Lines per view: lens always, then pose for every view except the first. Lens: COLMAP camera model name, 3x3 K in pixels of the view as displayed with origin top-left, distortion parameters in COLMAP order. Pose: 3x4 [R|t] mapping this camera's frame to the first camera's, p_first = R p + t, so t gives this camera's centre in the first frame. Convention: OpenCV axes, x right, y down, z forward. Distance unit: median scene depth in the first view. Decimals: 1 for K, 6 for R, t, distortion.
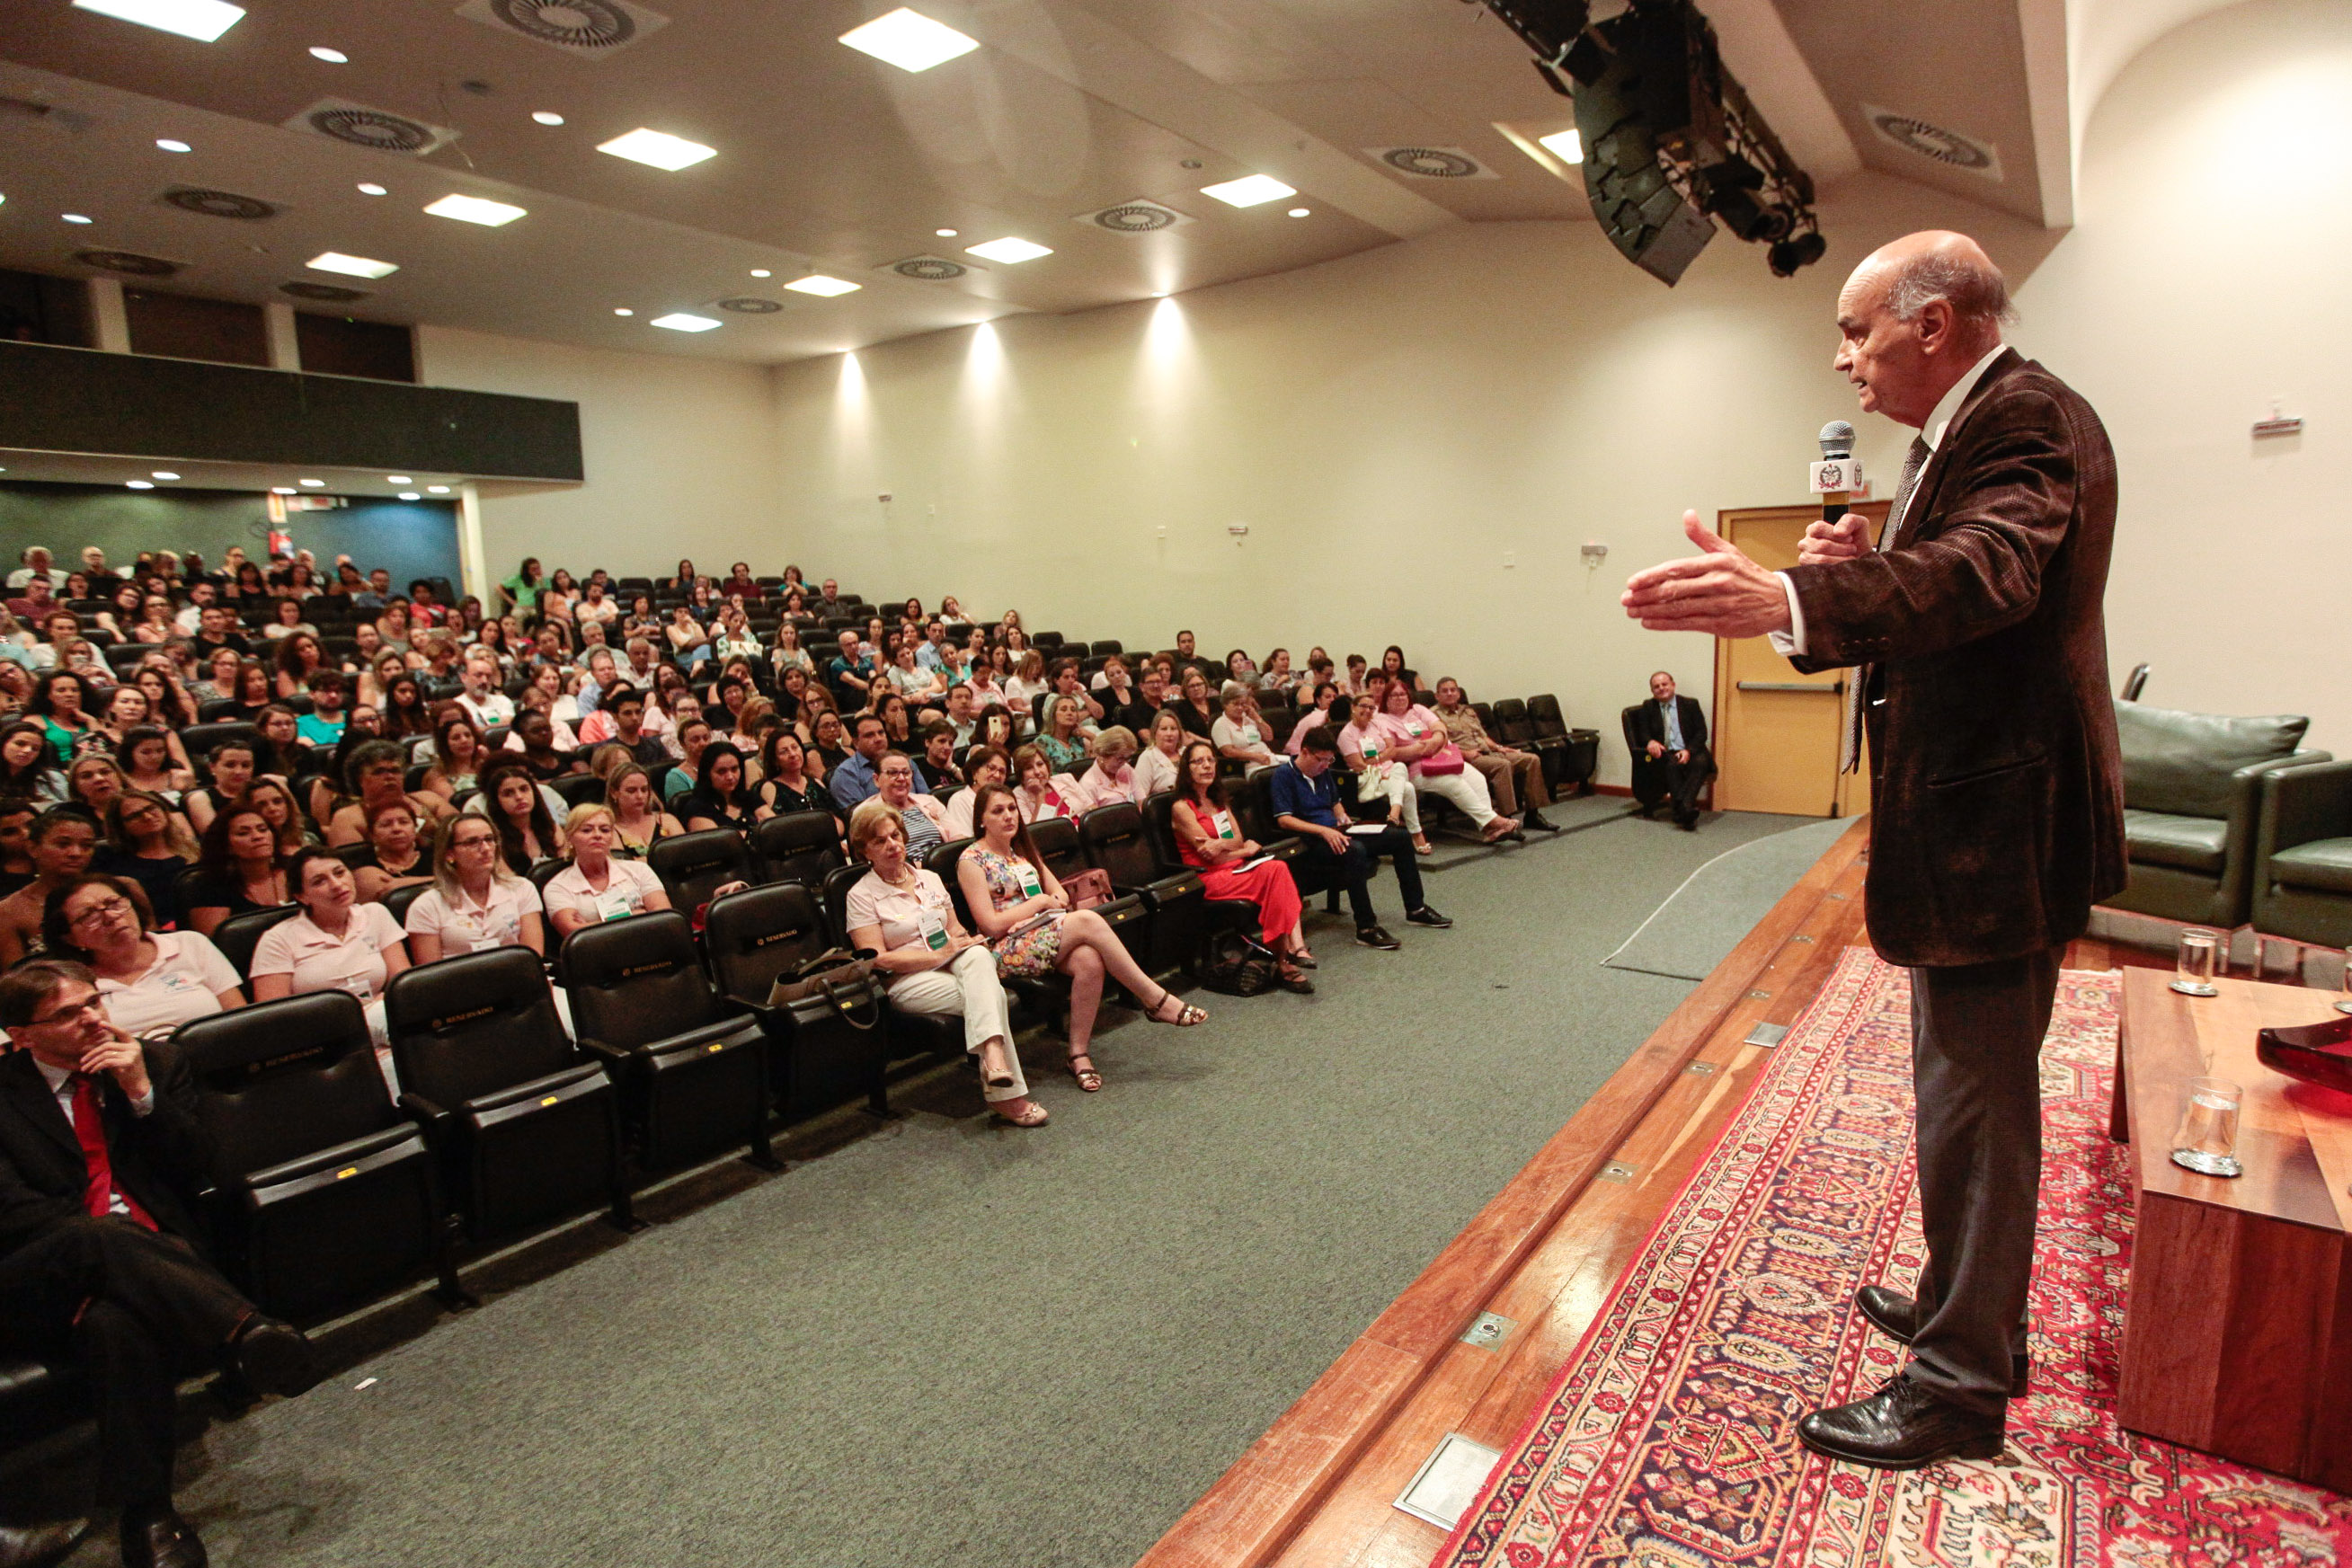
lens RADIAL K [[1226.0, 0, 1216.8], [0, 1226.0, 778.6], [0, 0, 1]] dist [-0.041088, 0.012975]
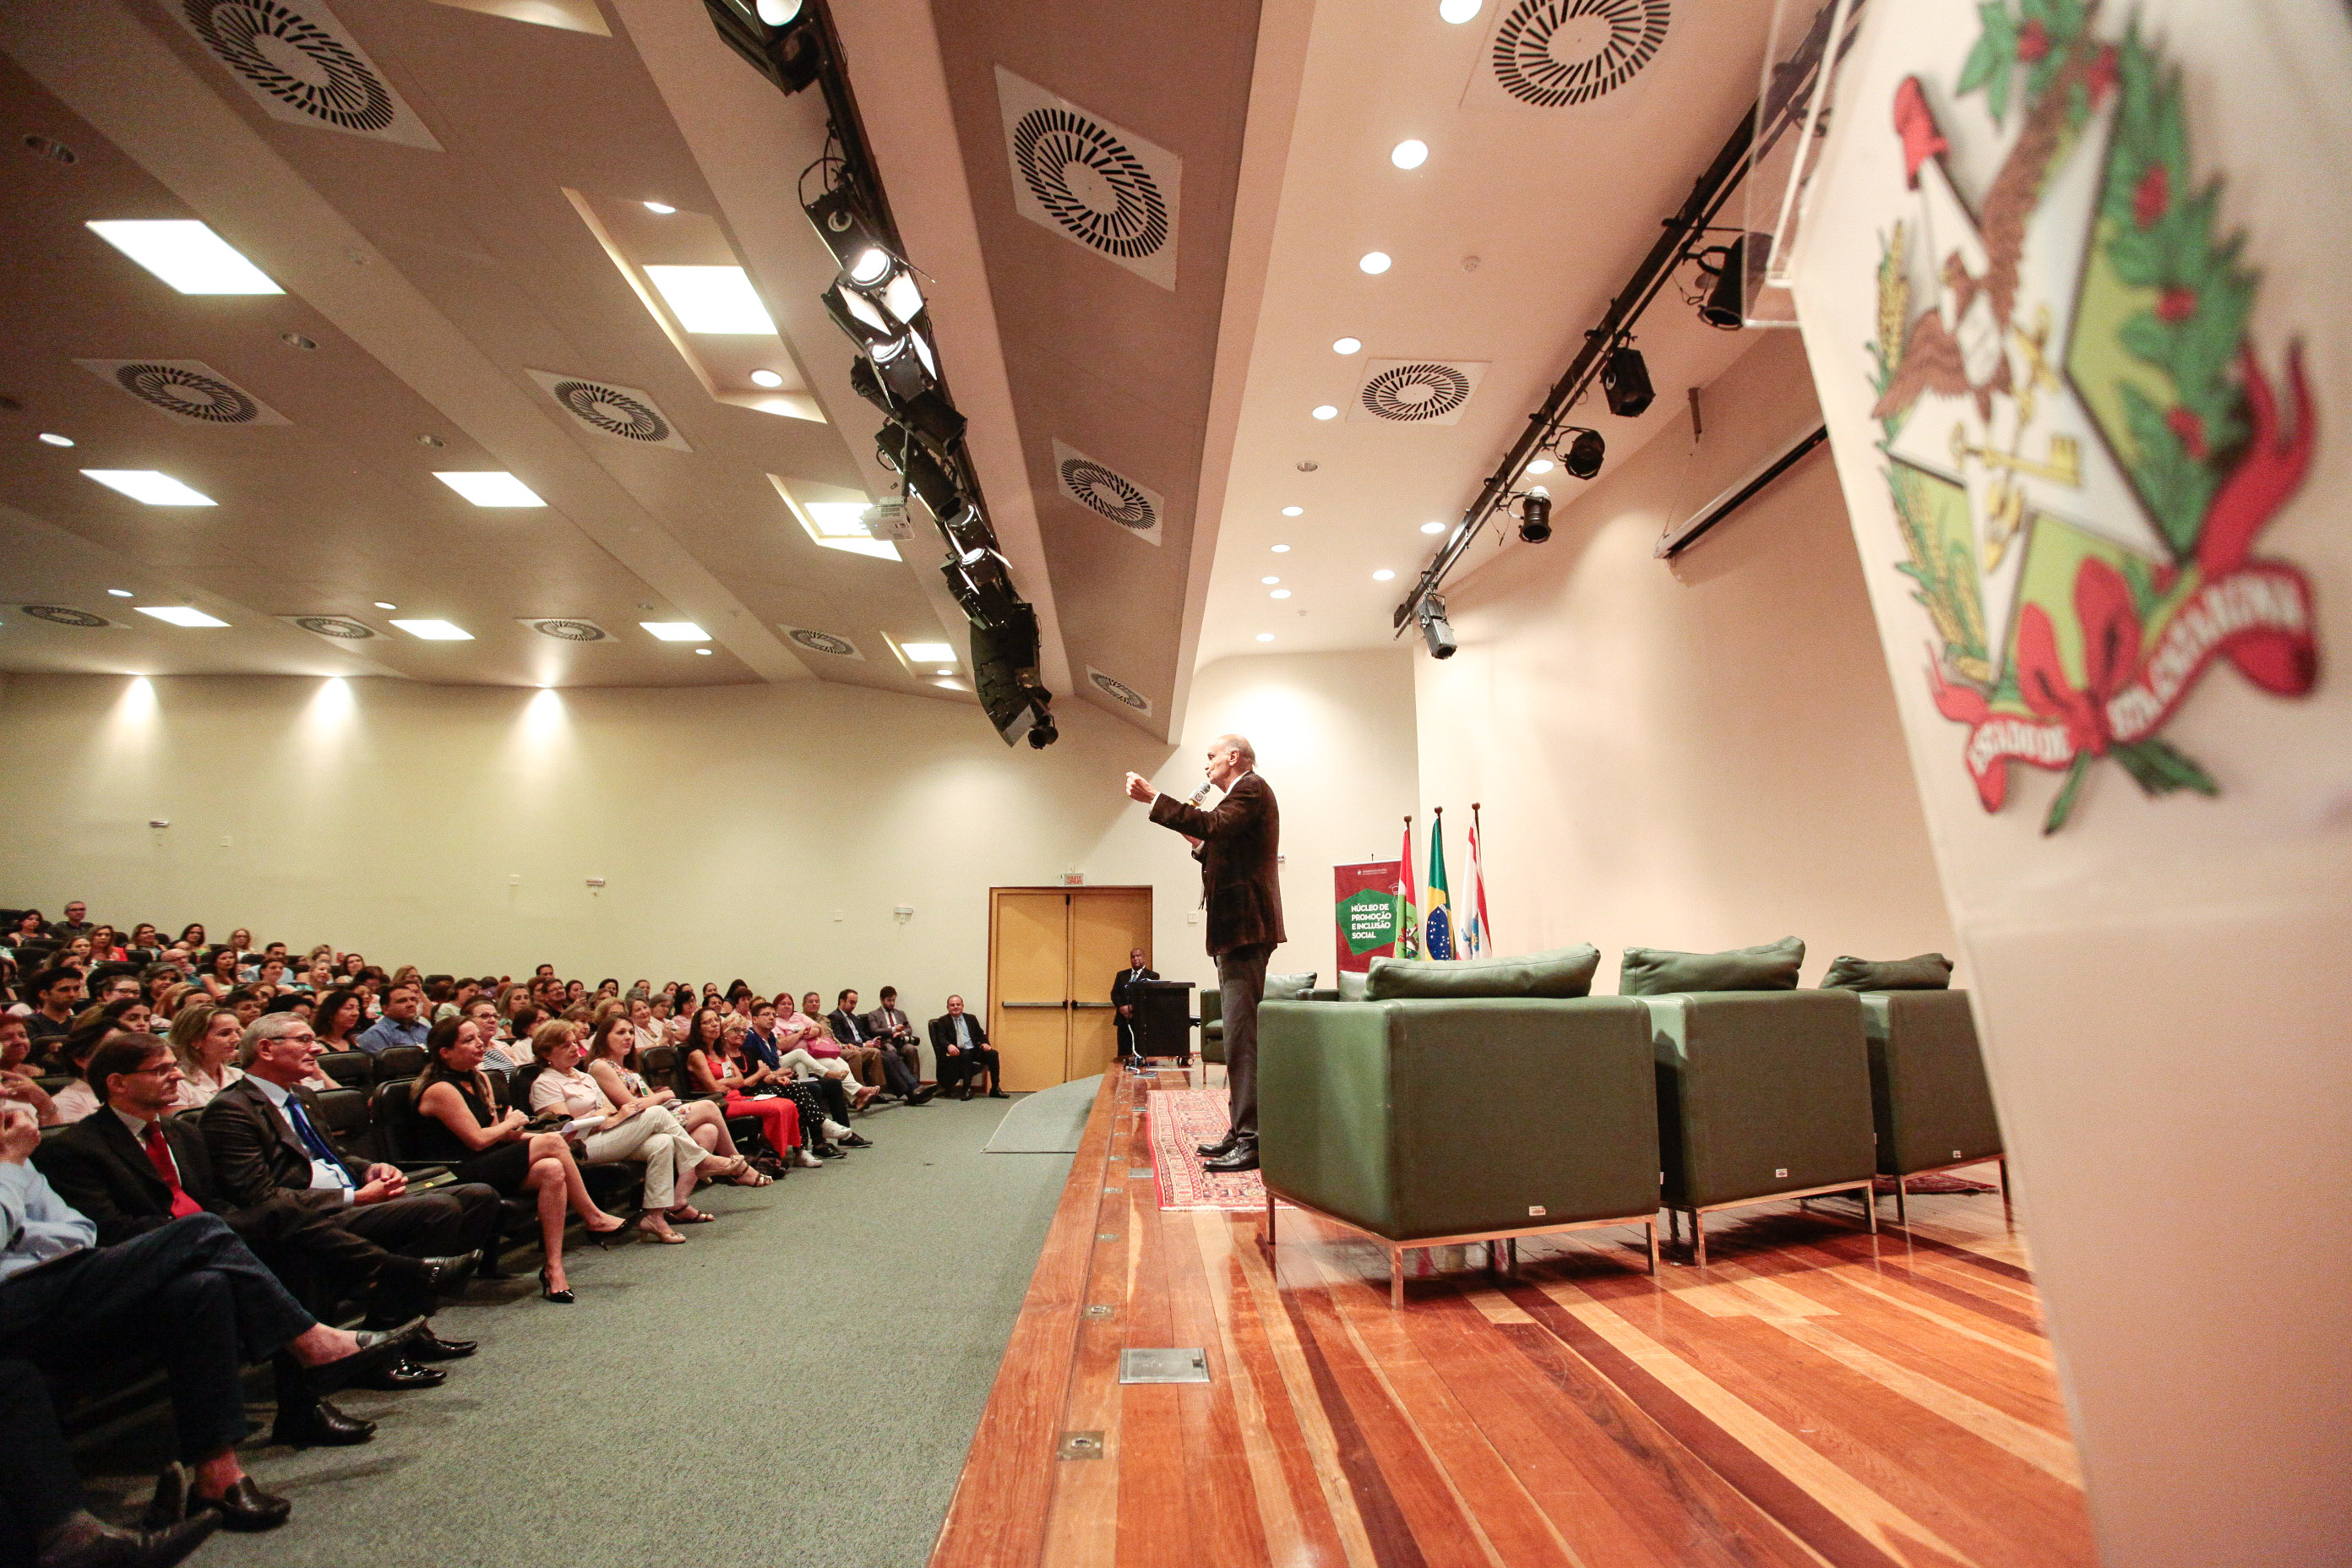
lens RADIAL K [[1075.0, 0, 1171.0], [0, 1075.0, 783.8], [0, 0, 1]] dist [-0.042055, 0.012208]
pose [[0.797747, 0.132750, 0.588199, -0.208980], [0.070505, 0.948239, -0.309631, 0.086044], [-0.598857, 0.288478, 0.747095, -0.172107]]
